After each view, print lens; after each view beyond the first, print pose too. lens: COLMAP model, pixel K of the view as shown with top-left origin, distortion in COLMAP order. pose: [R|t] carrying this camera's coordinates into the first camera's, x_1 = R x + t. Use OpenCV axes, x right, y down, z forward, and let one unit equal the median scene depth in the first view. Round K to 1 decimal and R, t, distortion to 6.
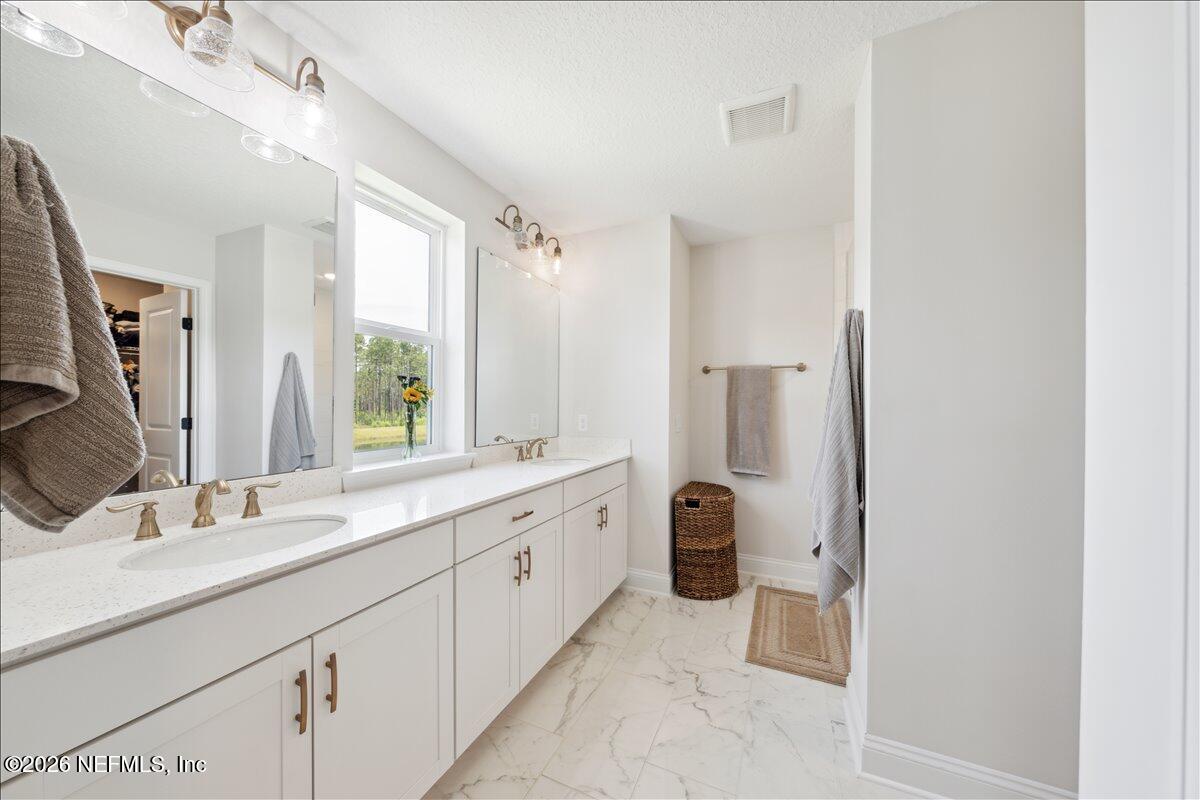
lens RADIAL K [[414.1, 0, 606.3], [0, 414.1, 402.4], [0, 0, 1]] dist [-0.002746, -0.000449]
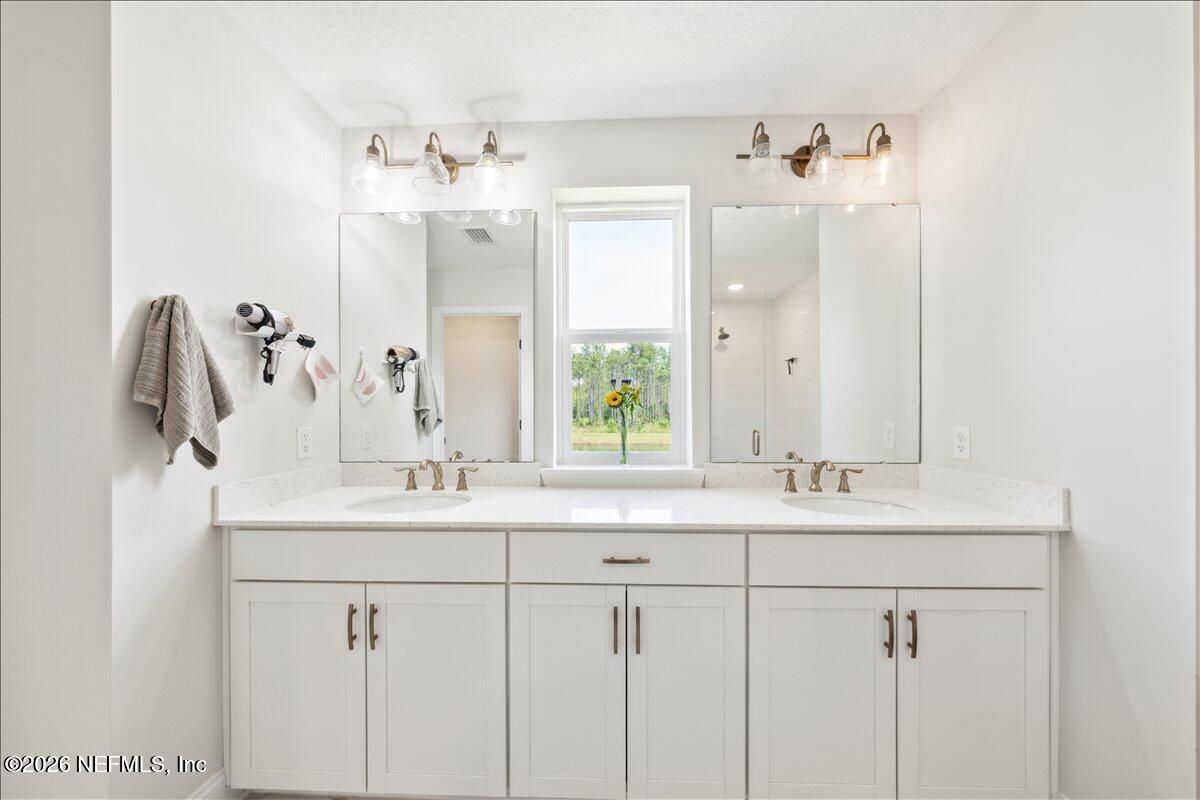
lens RADIAL K [[414.1, 0, 601.3], [0, 414.1, 409.6], [0, 0, 1]] dist [-0.002746, -0.000449]
pose [[0.375047, -0.006599, -0.926982, 0.394840], [0.008760, 0.999955, -0.003574, 0.010230], [0.926964, -0.006780, 0.375088, 0.597426]]
